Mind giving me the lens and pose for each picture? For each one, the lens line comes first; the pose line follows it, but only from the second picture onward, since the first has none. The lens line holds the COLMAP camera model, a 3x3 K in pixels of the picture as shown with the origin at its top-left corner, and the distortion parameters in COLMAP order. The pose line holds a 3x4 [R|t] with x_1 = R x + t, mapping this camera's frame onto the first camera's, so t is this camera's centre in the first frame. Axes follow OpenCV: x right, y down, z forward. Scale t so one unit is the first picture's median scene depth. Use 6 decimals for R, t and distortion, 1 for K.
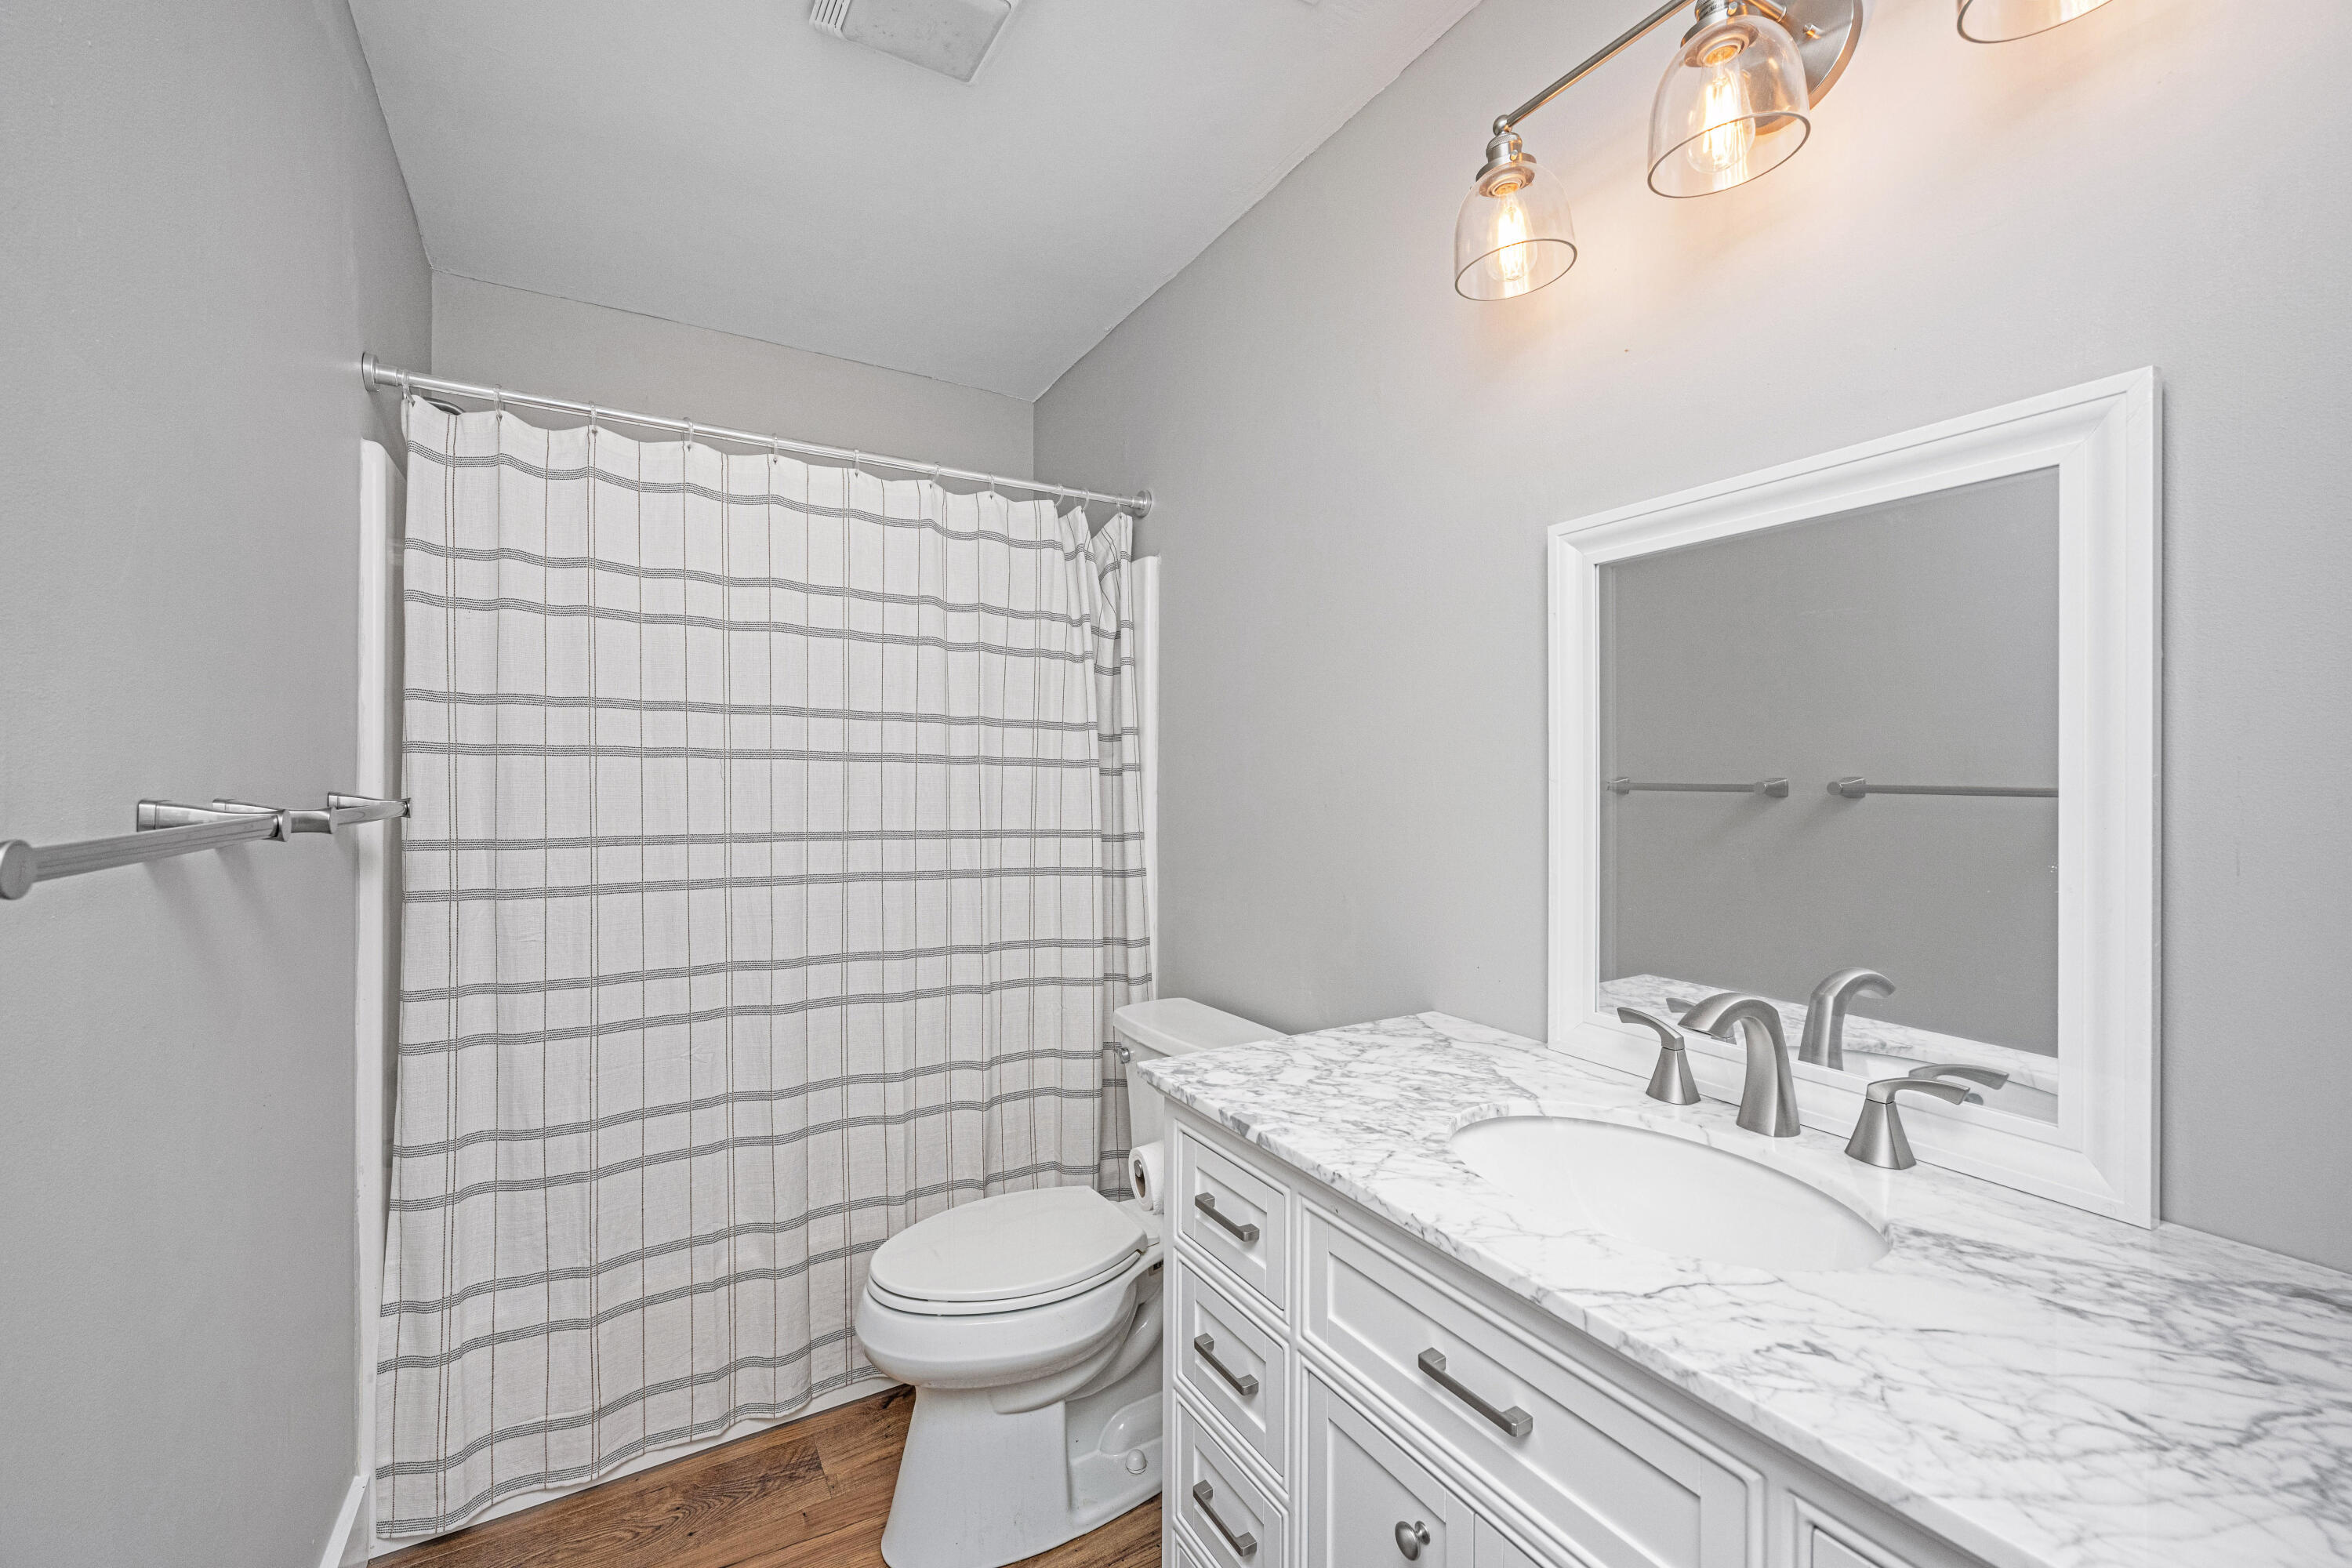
lens RADIAL K [[947.1, 0, 1176.0], [0, 947.1, 784.0], [0, 0, 1]] dist [-0.000177, -0.000015]
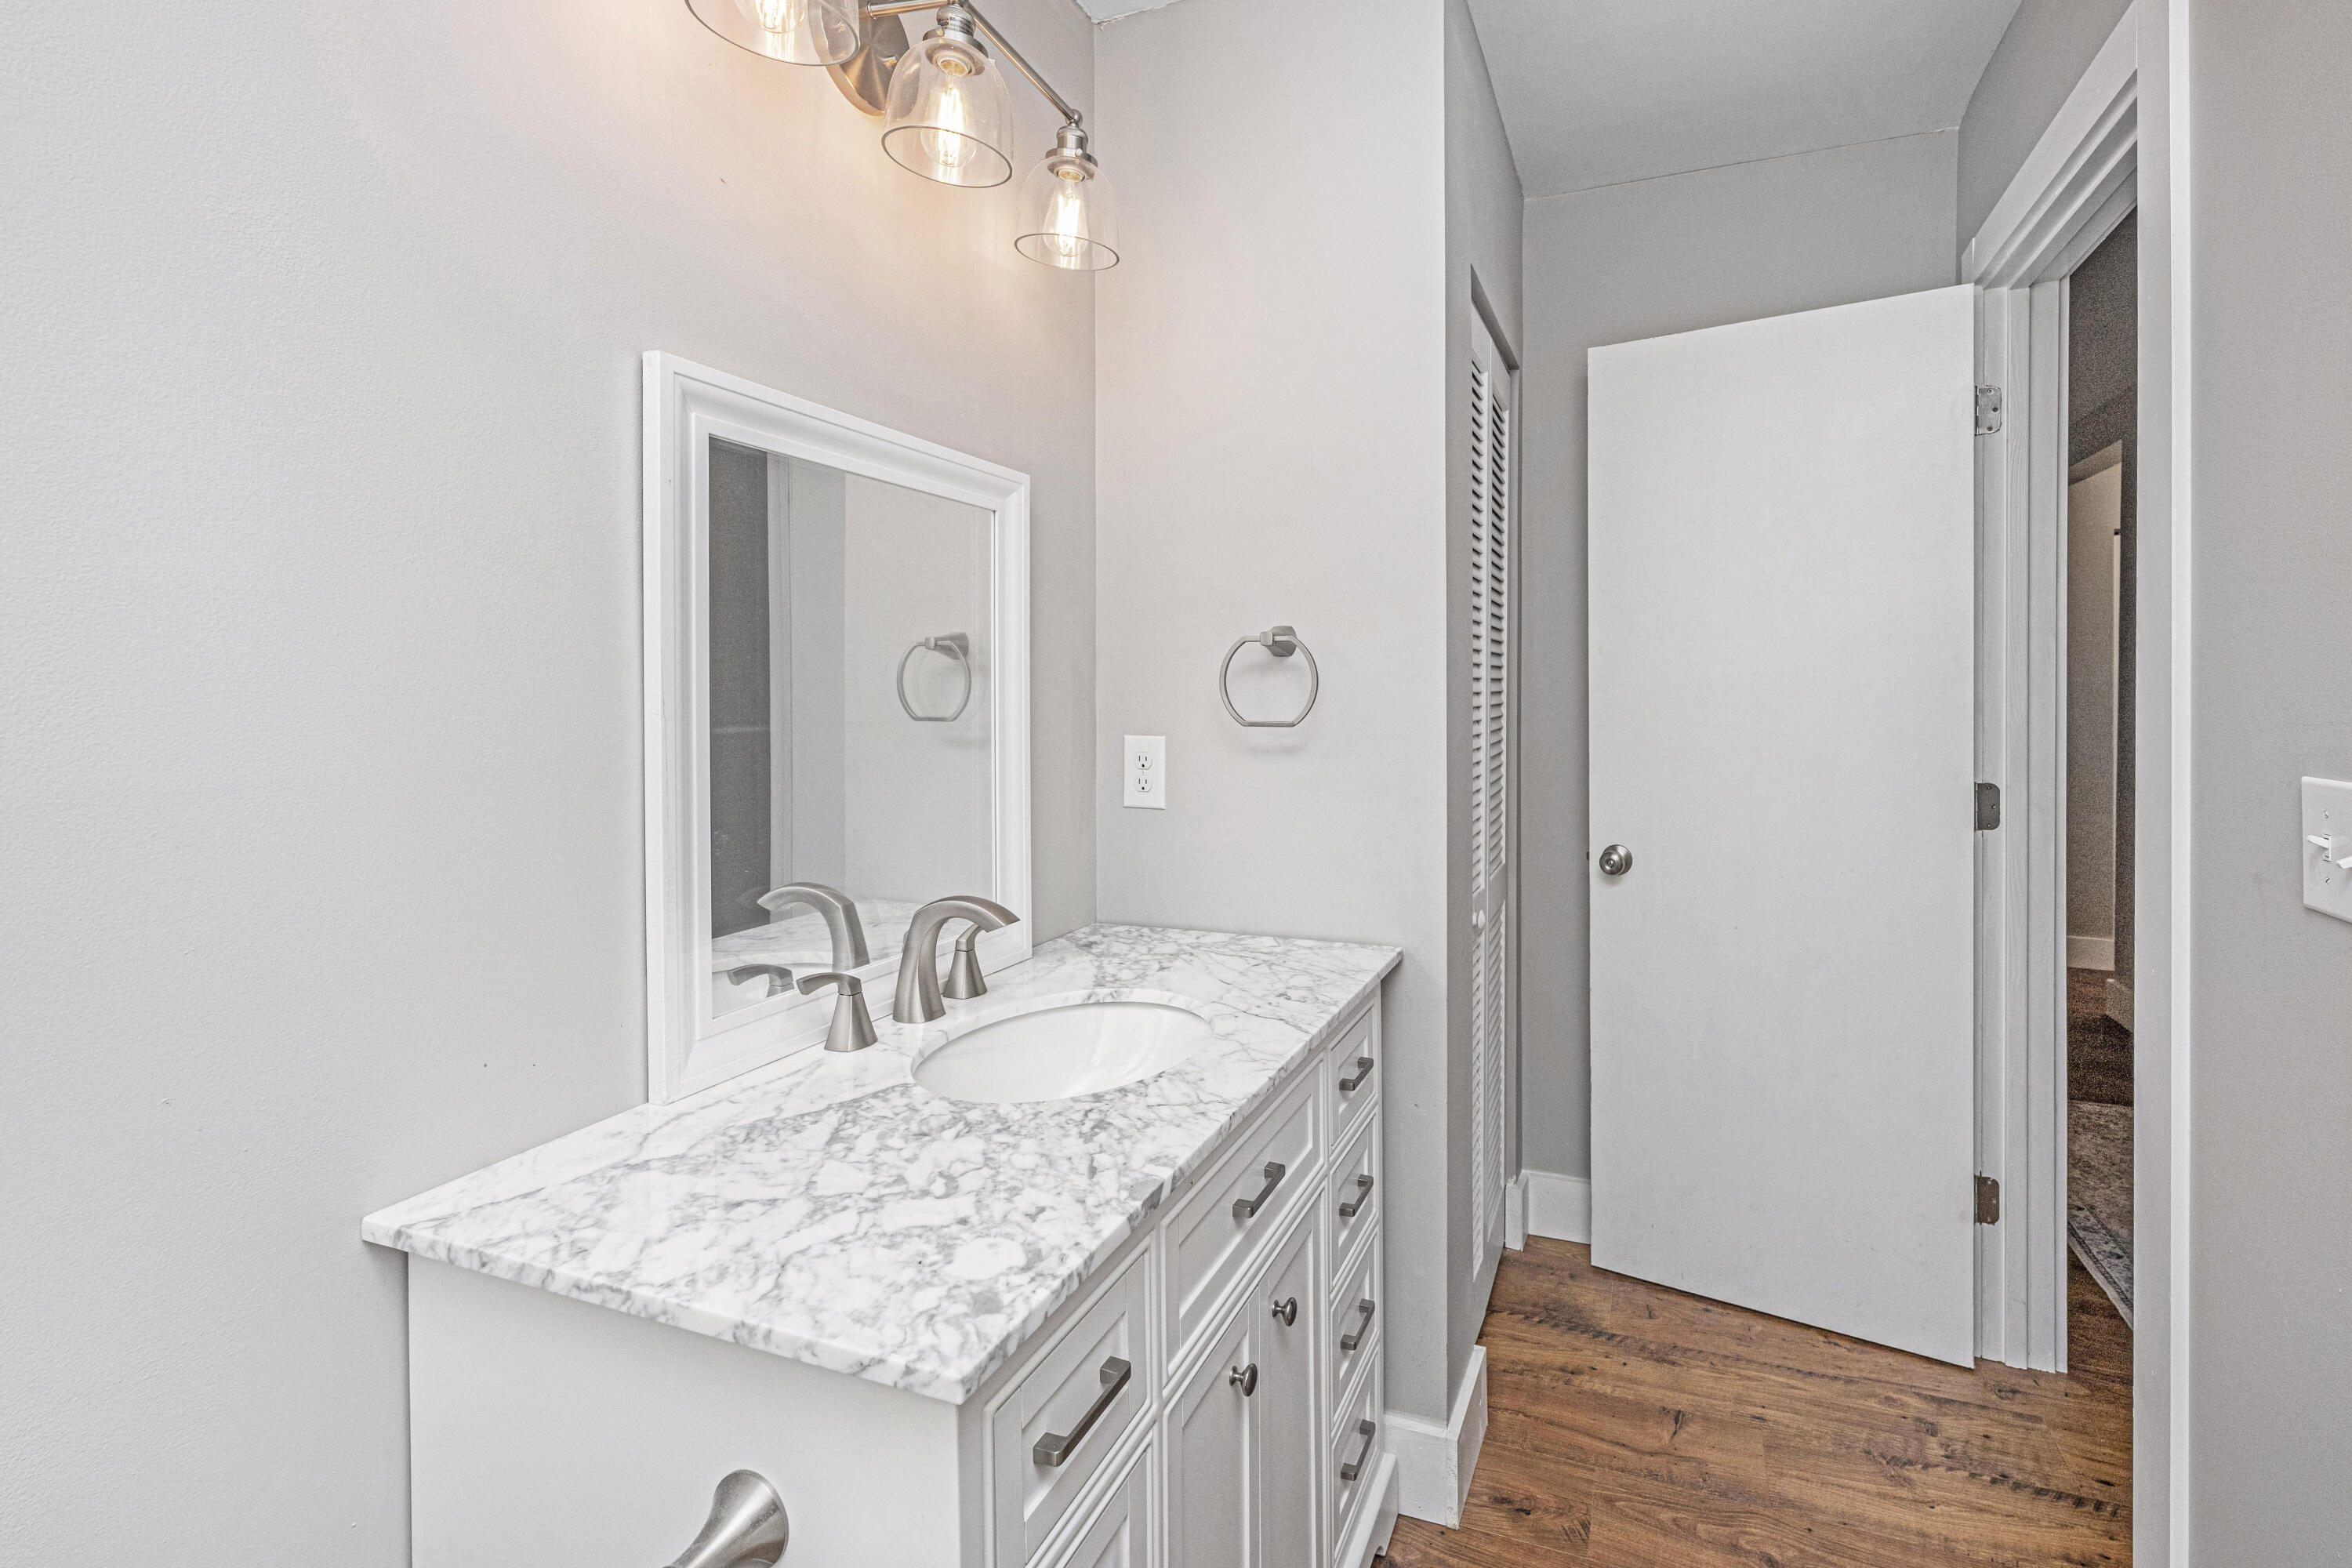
lens RADIAL K [[993.7, 0, 1183.6], [0, 993.7, 702.7], [0, 0, 1]] dist [0.000826, 0.000074]
pose [[-0.560293, -0.003907, 0.828285, -0.537897], [0.010078, 0.999883, 0.011533, -0.042115], [-0.828233, 0.014809, -0.560188, 1.258925]]
